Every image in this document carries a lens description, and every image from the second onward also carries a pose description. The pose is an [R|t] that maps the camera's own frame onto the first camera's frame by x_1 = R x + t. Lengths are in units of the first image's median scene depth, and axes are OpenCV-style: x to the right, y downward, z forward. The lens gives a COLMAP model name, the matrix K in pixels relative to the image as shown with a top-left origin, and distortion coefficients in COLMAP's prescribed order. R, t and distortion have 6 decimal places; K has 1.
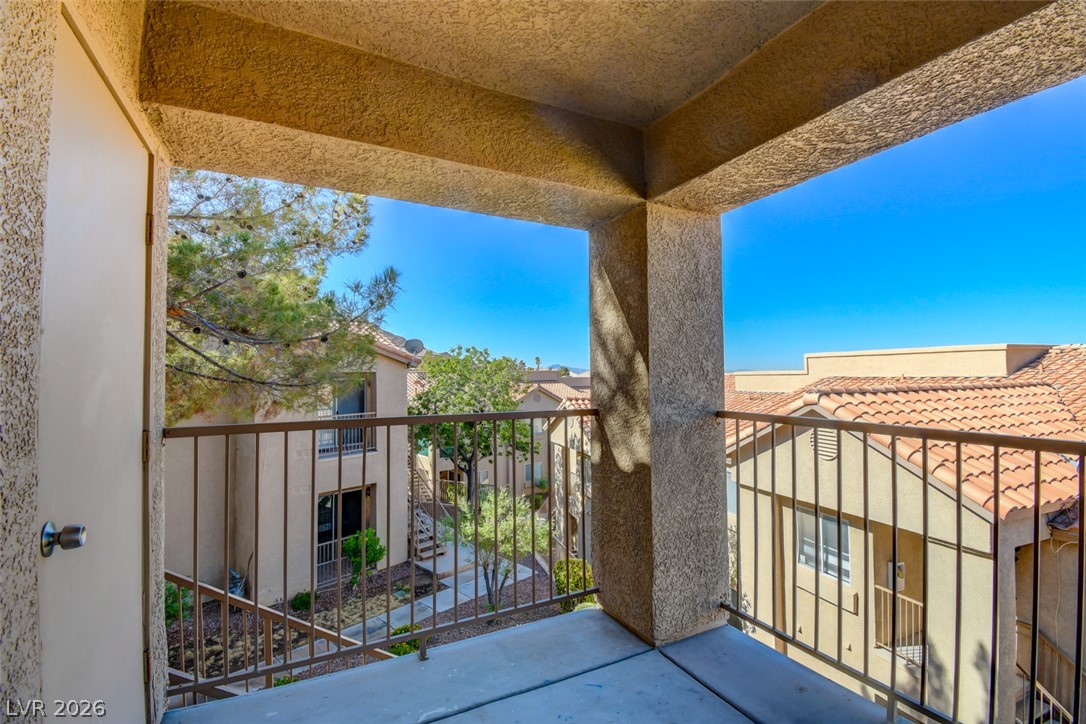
lens RADIAL K [[477.1, 0, 547.7], [0, 477.1, 358.1], [0, 0, 1]] dist [0.022075, -0.026888]
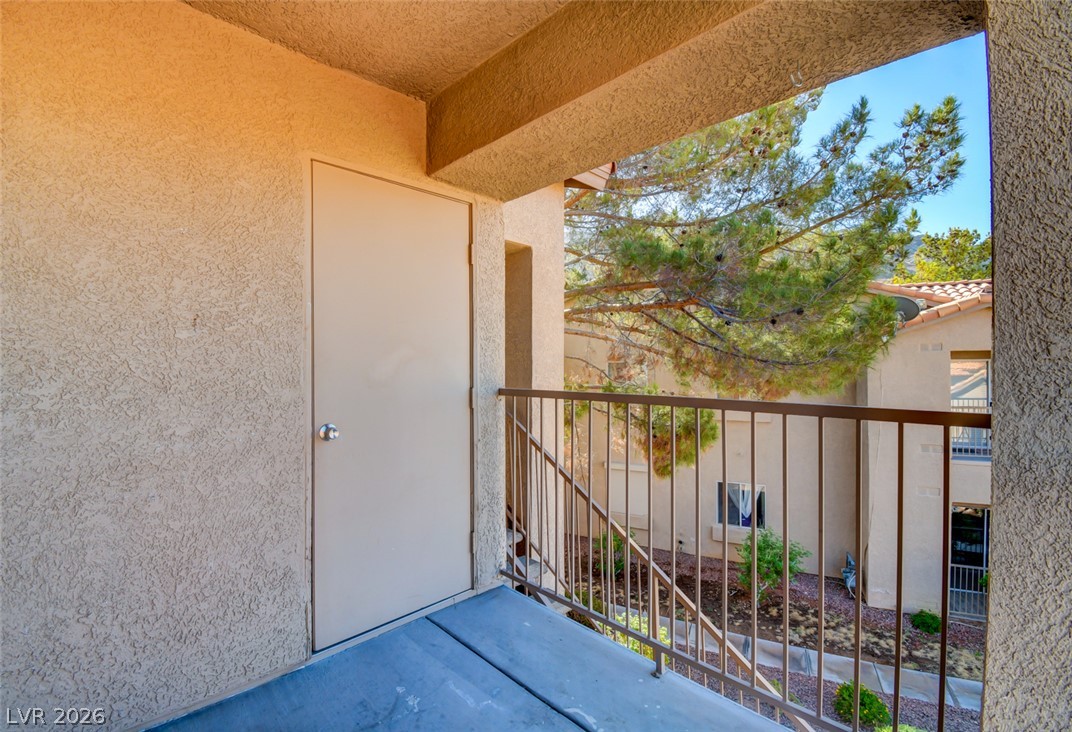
lens RADIAL K [[495.0, 0, 536.0], [0, 495.0, 366.0], [0, 0, 1]] dist [-0.018150, -0.000419]
pose [[0.290001, 0.007204, -0.956999, 0.149235], [0.042936, 0.998867, 0.020530, 0.011872], [0.956063, -0.047044, 0.289363, 0.156890]]
